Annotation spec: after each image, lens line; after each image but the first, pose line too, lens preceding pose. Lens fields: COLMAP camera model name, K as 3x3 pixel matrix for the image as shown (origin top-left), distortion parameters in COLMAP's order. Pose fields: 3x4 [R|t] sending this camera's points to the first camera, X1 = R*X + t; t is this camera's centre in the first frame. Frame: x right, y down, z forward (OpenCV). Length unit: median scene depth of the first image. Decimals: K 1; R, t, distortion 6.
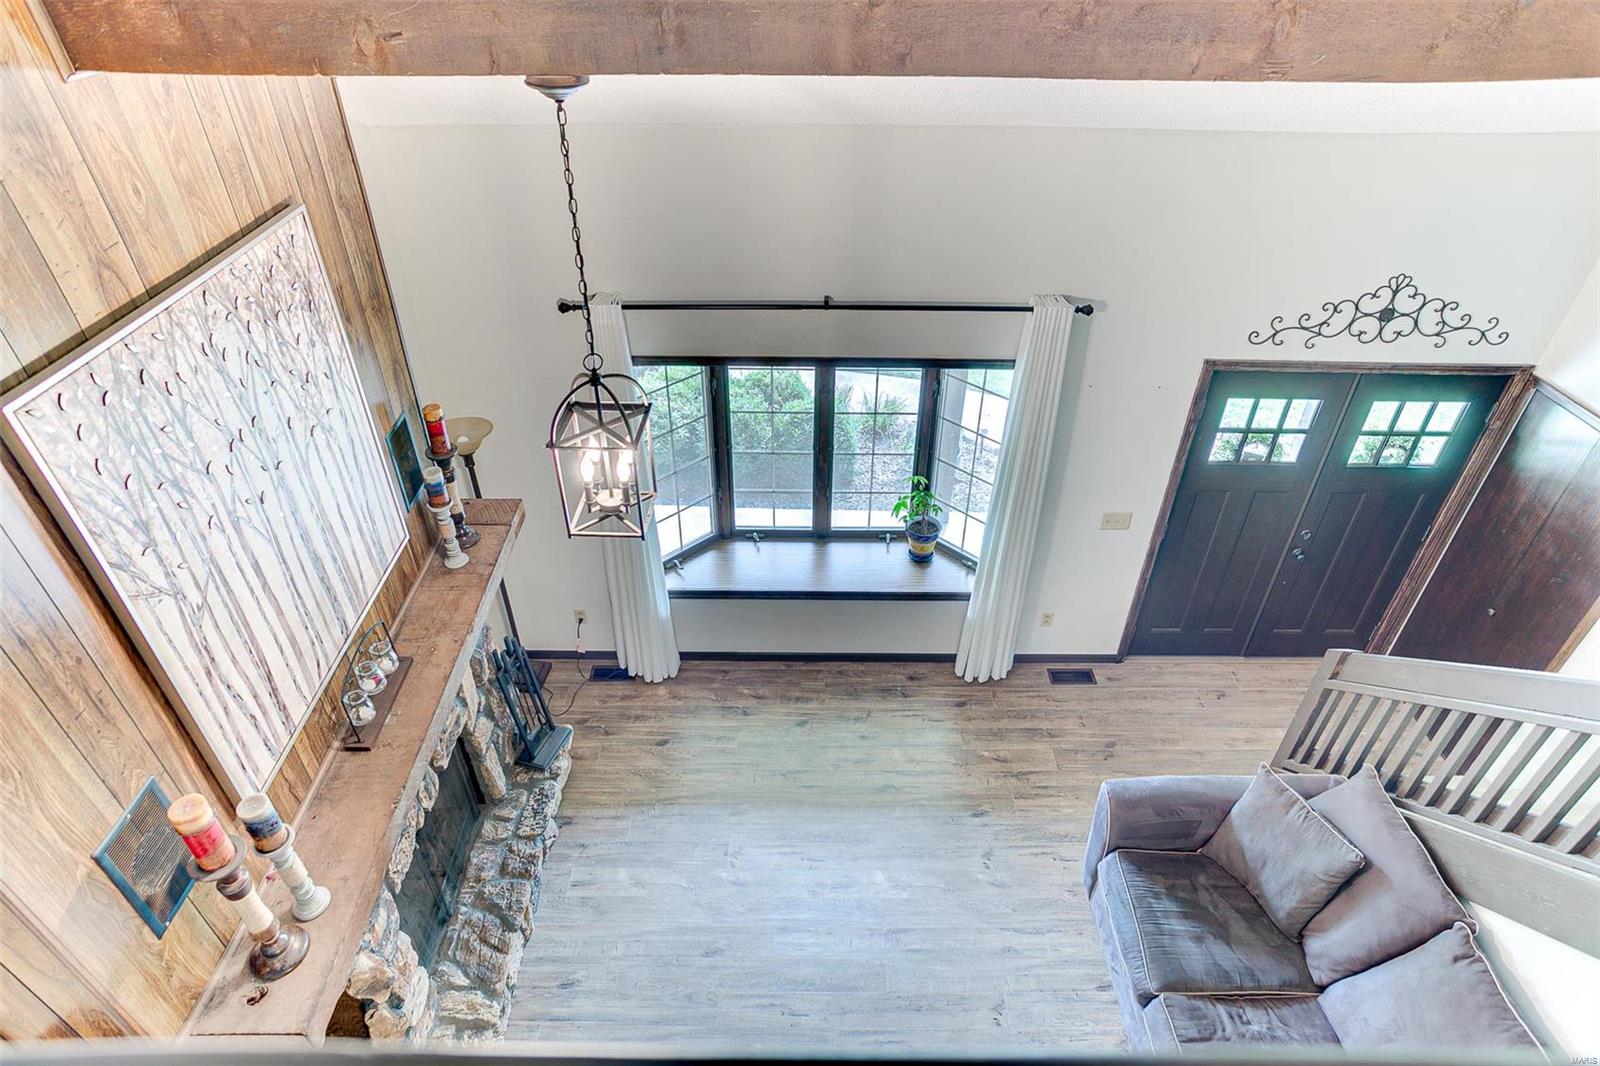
lens RADIAL K [[885.4, 0, 799.8], [0, 885.4, 530.0], [0, 0, 1]] dist [-0.027792, 0.008569]
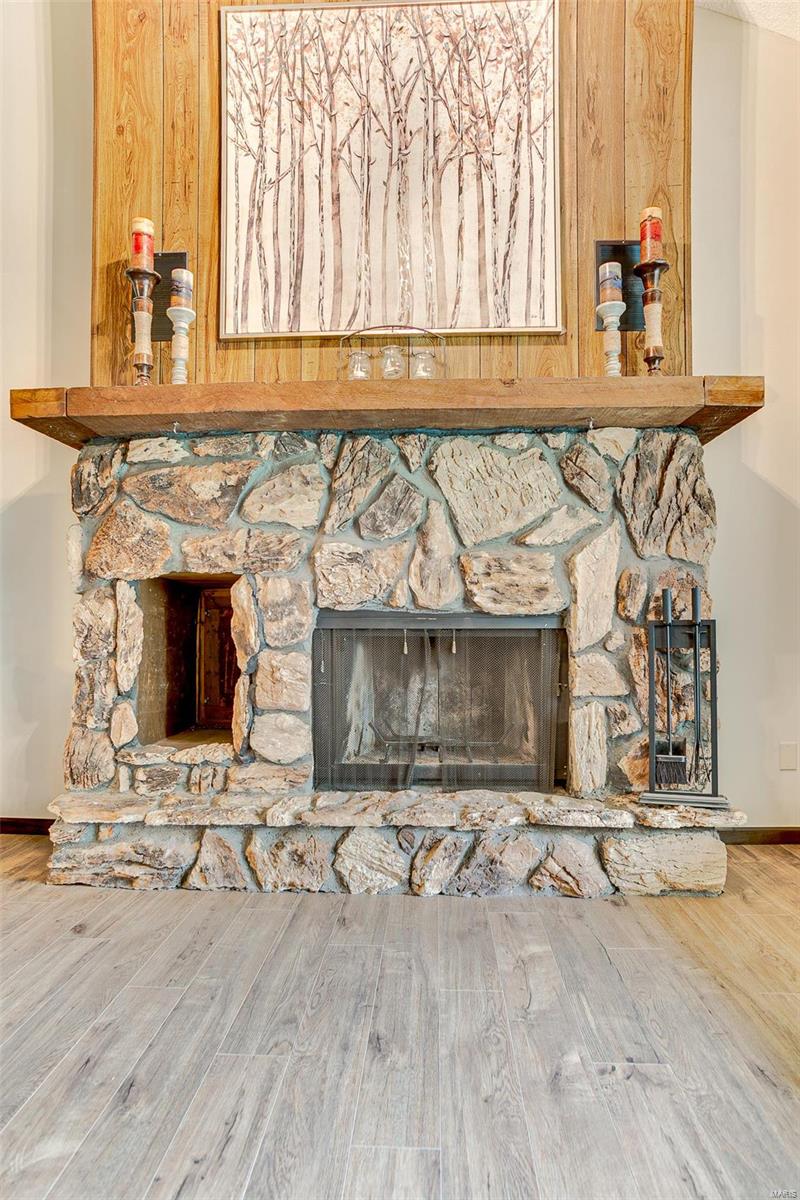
lens RADIAL K [[702.3, 0, 393.9], [0, 702.3, 626.8], [0, 0, 1]] dist [-0.065542, 0.044356]
pose [[-0.042926, -0.003650, -0.999072, 0.264175], [-0.592815, 0.805024, 0.022530, 0.302181], [0.804194, 0.593231, -0.036721, 0.912771]]
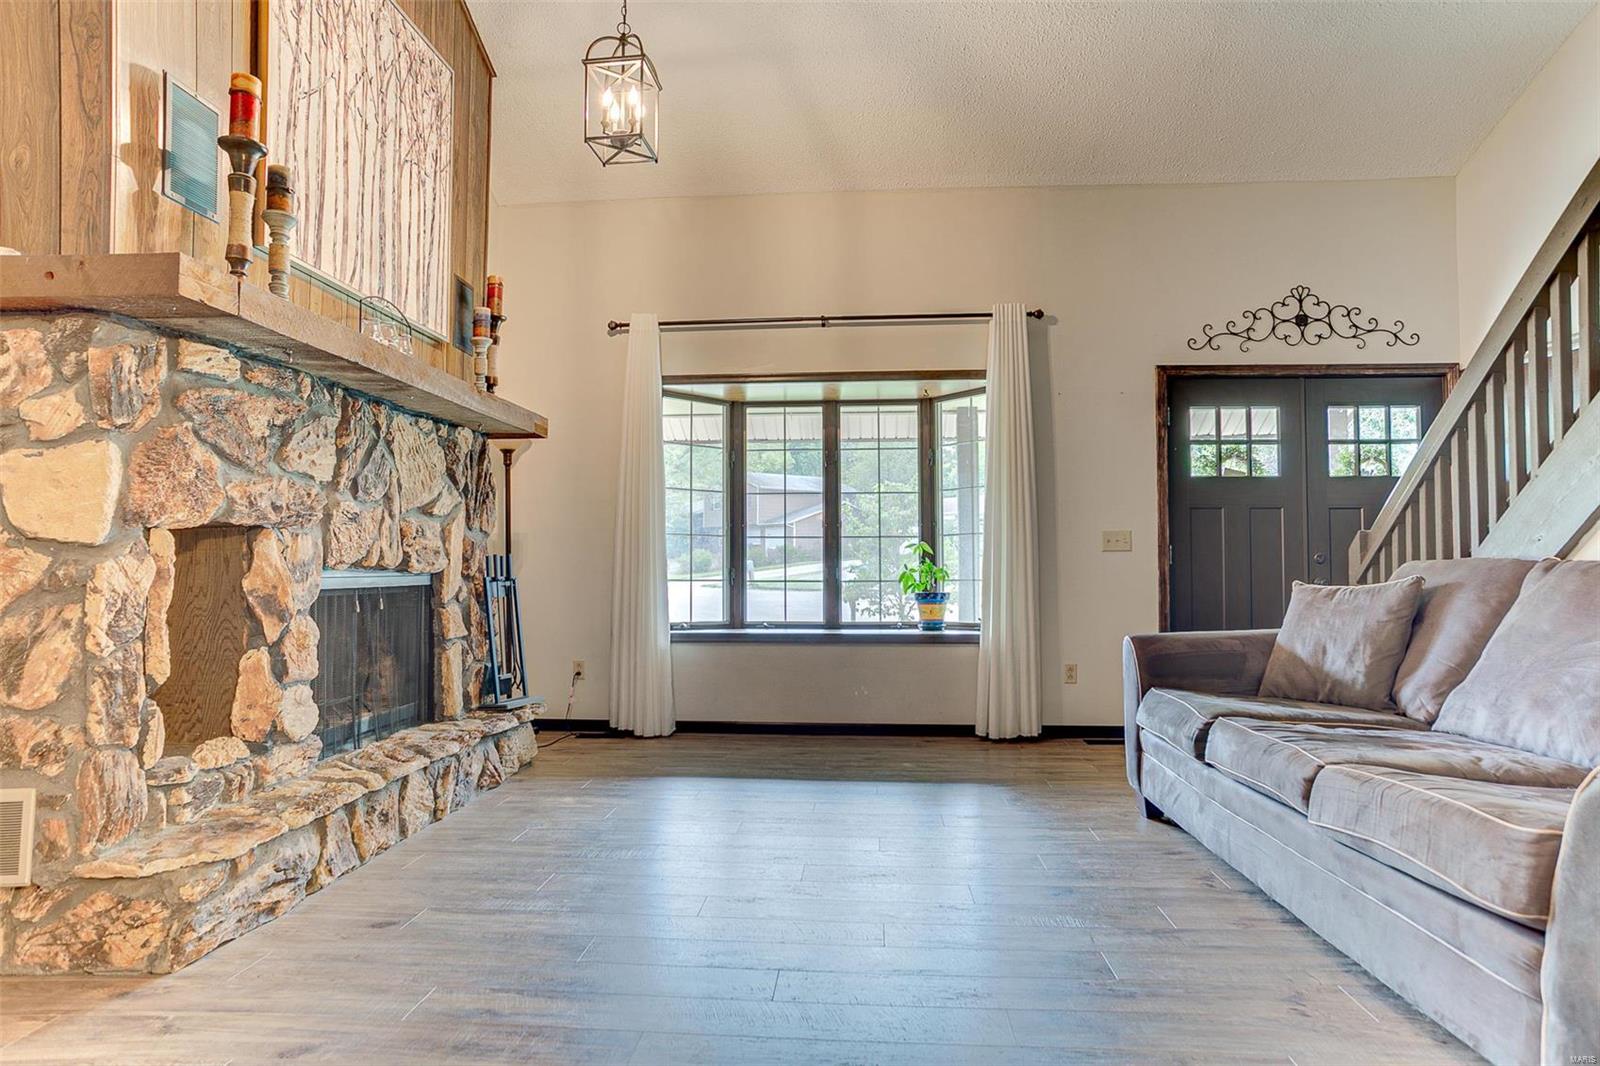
lens RADIAL K [[885.4, 0, 802.1], [0, 885.4, 534.6], [0, 0, 1]] dist [-0.027792, 0.008569]
pose [[0.997285, -0.009907, -0.072964, 0.091740], [-0.037606, 0.783403, -0.620375, 0.781158], [0.063306, 0.621435, 0.780904, 0.232270]]
